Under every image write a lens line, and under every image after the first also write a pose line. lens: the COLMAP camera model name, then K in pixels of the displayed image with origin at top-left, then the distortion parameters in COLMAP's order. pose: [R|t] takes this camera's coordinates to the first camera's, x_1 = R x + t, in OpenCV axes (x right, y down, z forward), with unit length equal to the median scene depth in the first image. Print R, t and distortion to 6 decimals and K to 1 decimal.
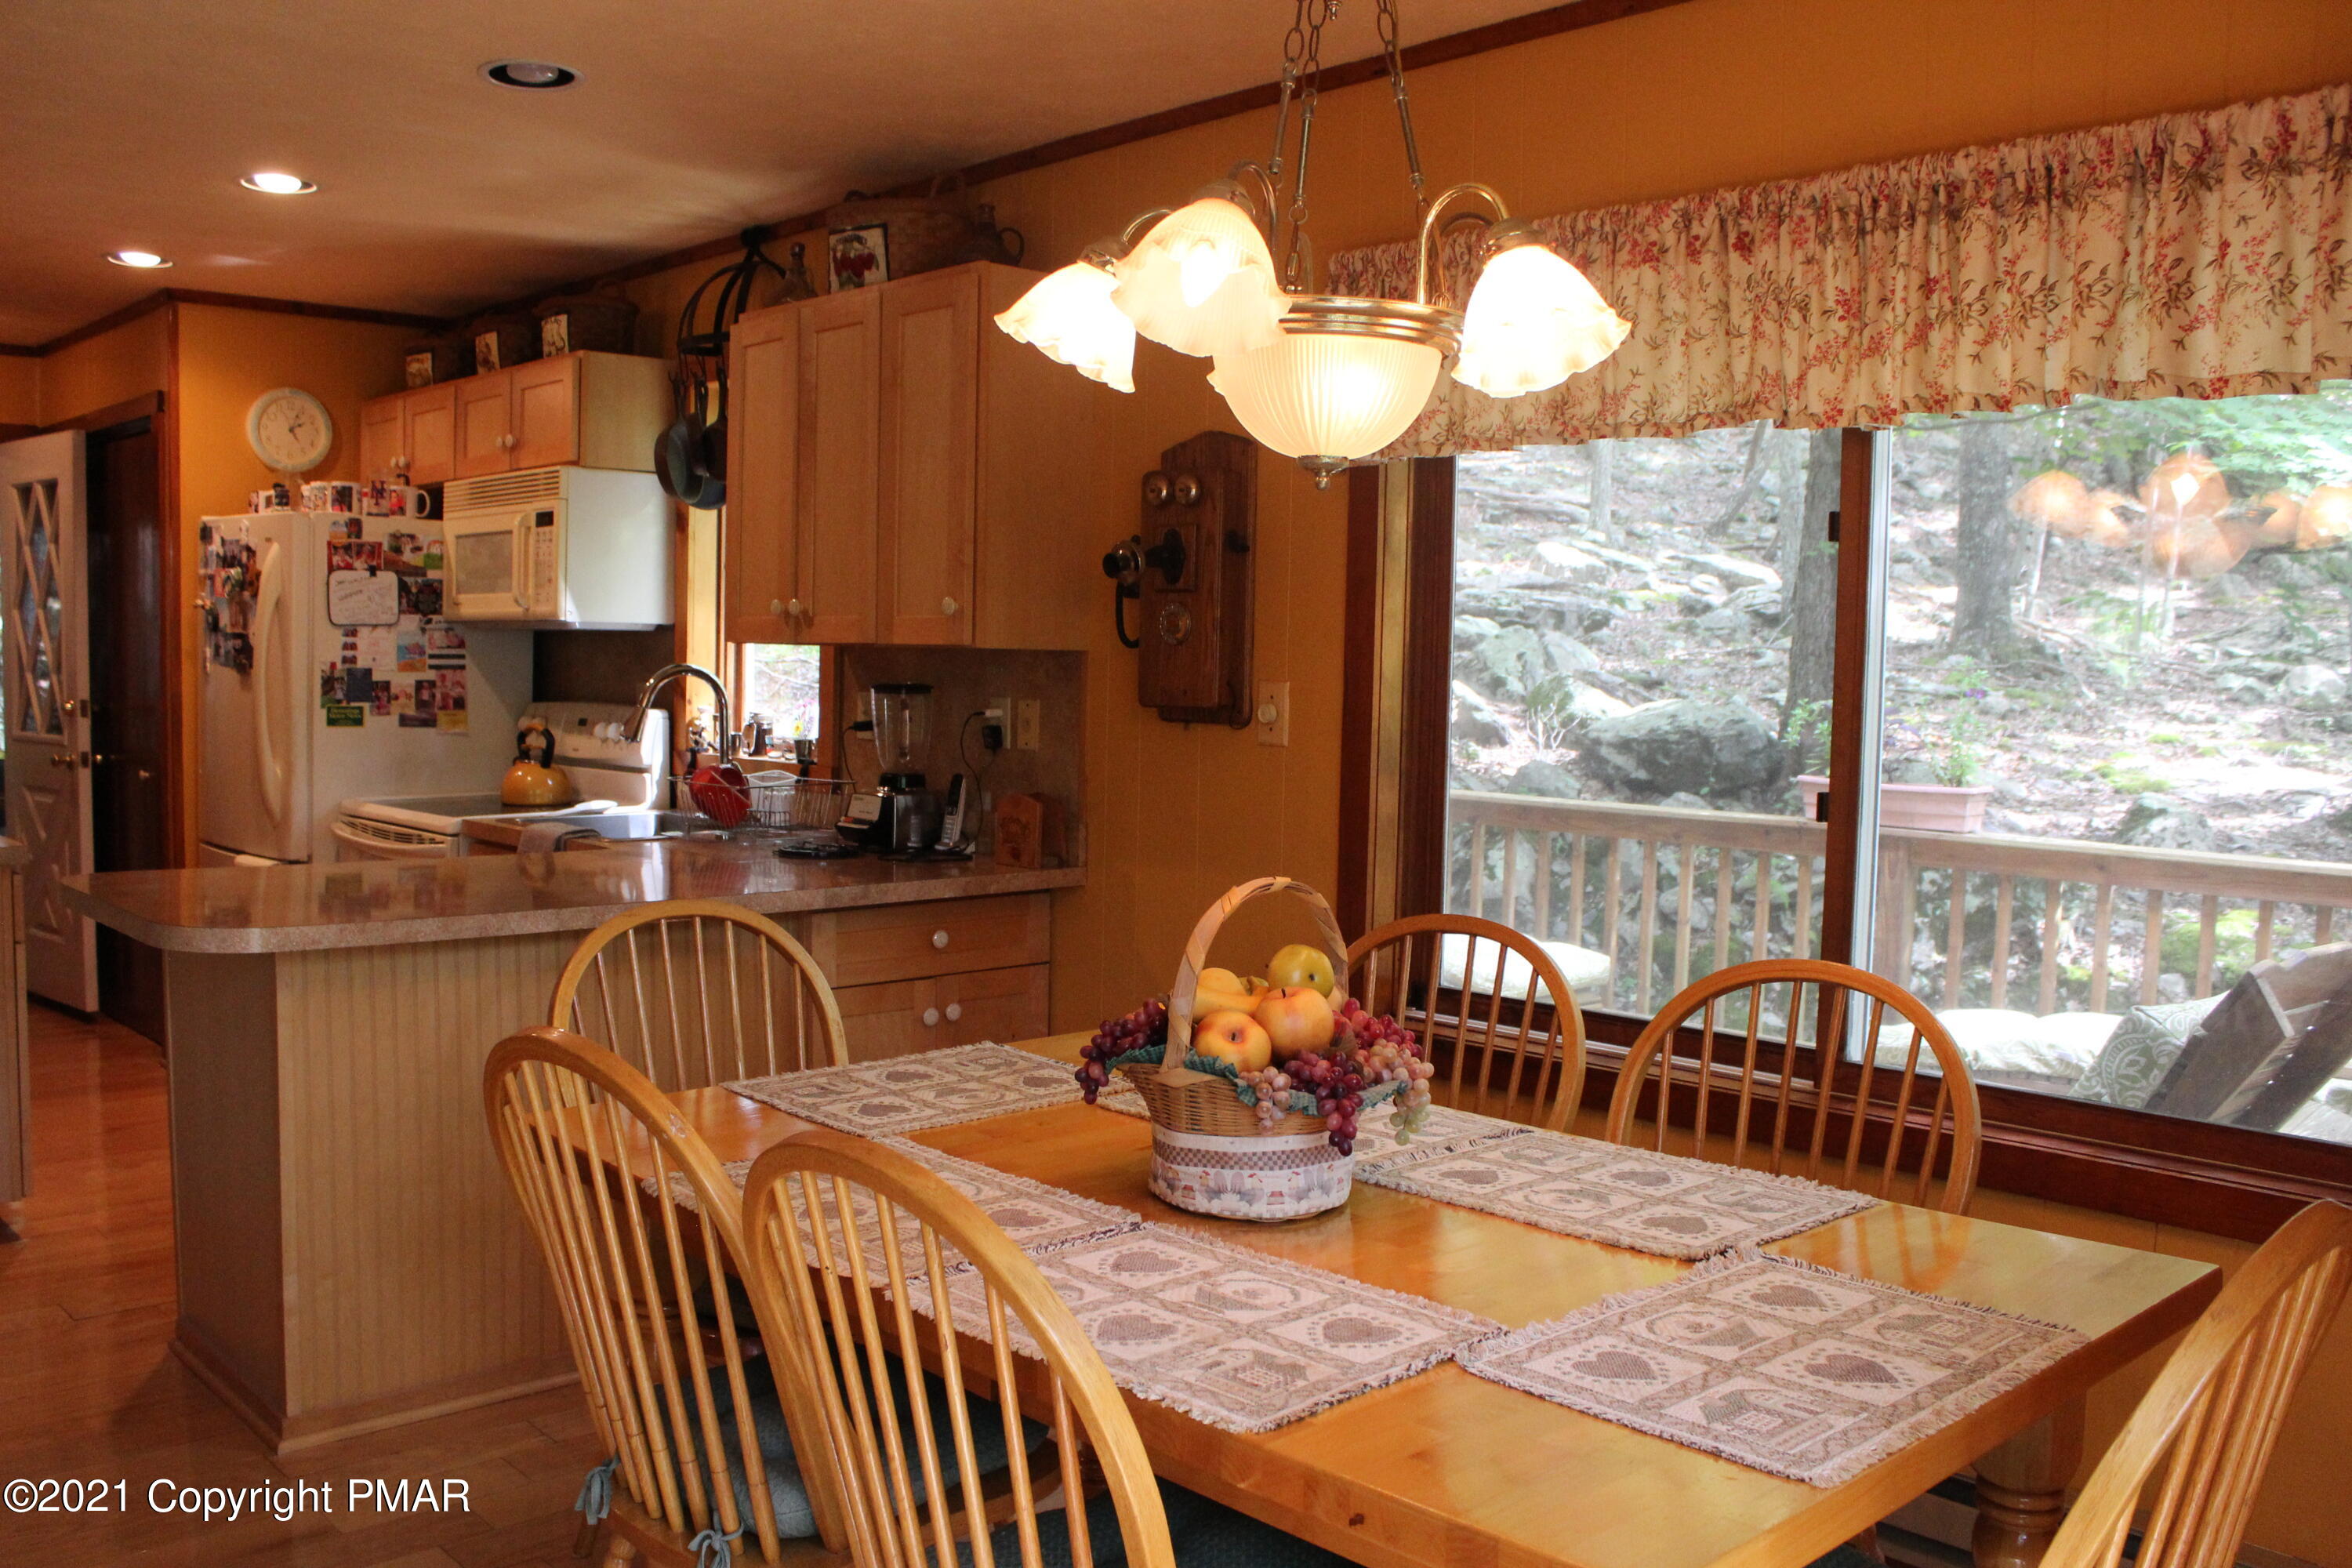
lens RADIAL K [[1997.7, 0, 1136.2], [0, 1997.7, 796.3], [0, 0, 1]] dist [-0.156608, 0.142600]
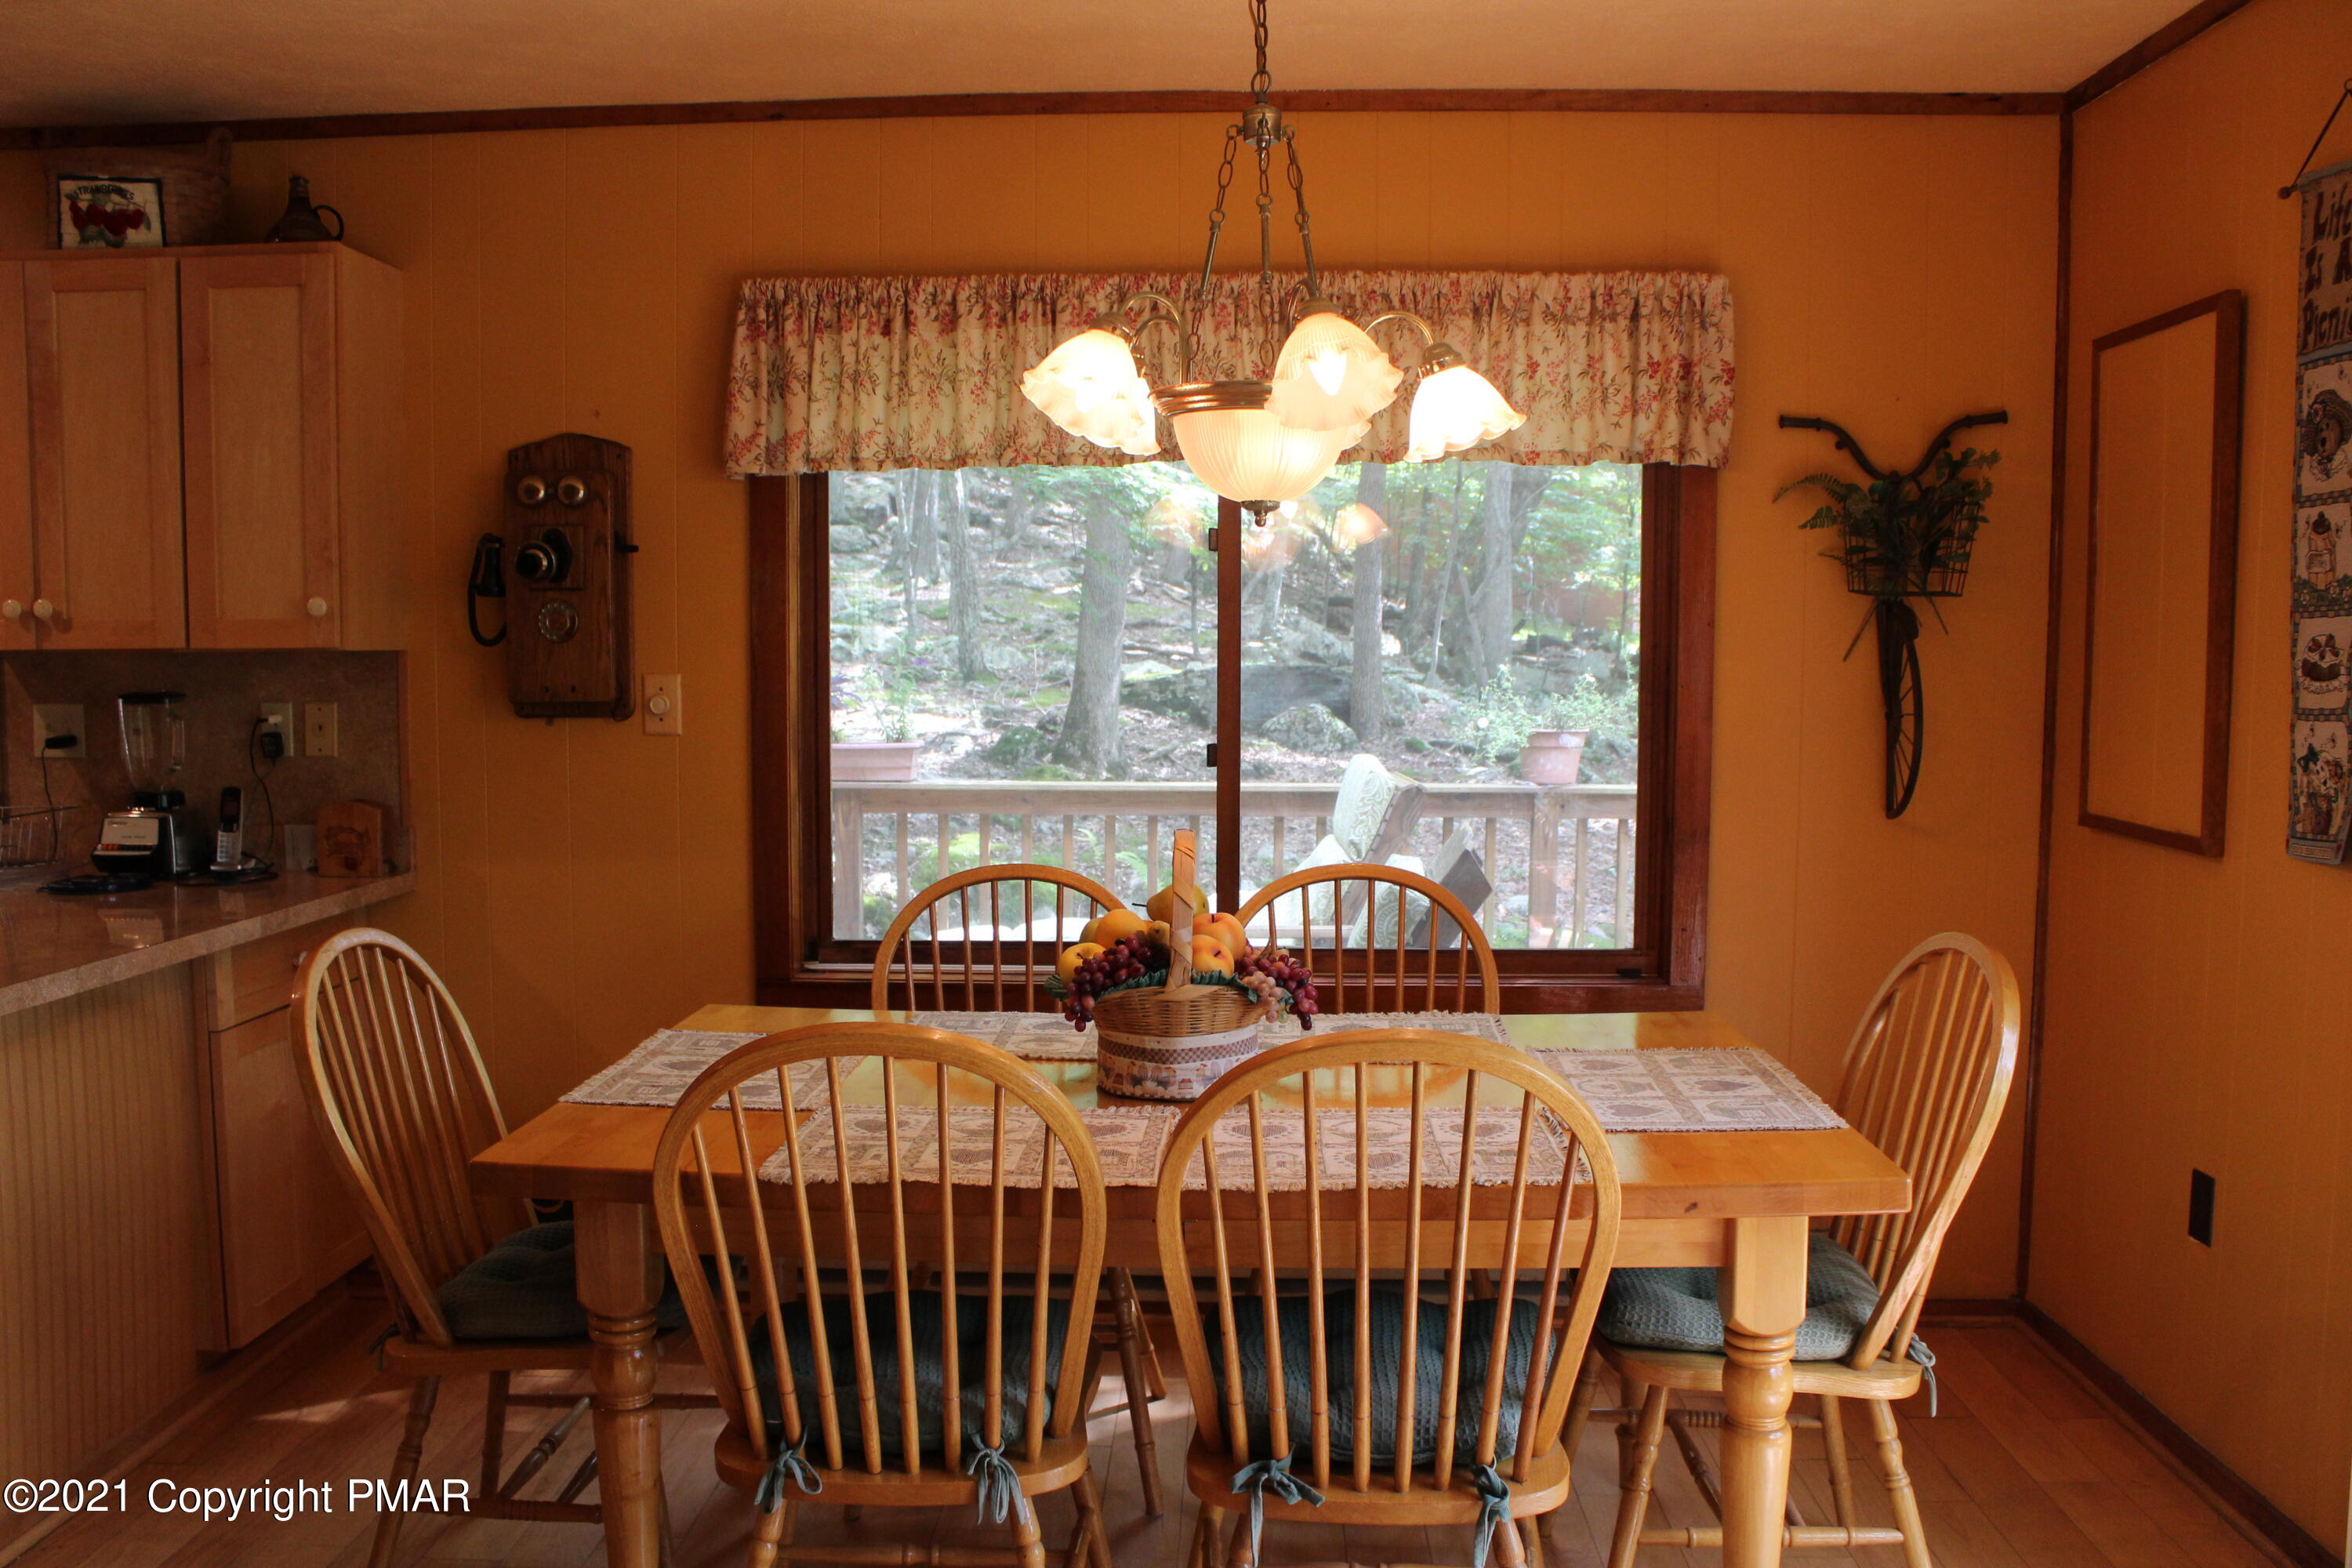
lens RADIAL K [[1997.7, 0, 1135.9], [0, 1997.7, 804.8], [0, 0, 1]] dist [-0.156608, 0.142600]
pose [[0.709027, -0.077719, 0.700886, -0.359755], [0.063749, 0.996903, 0.046054, -0.015059], [-0.702294, 0.012028, 0.711785, 0.054053]]
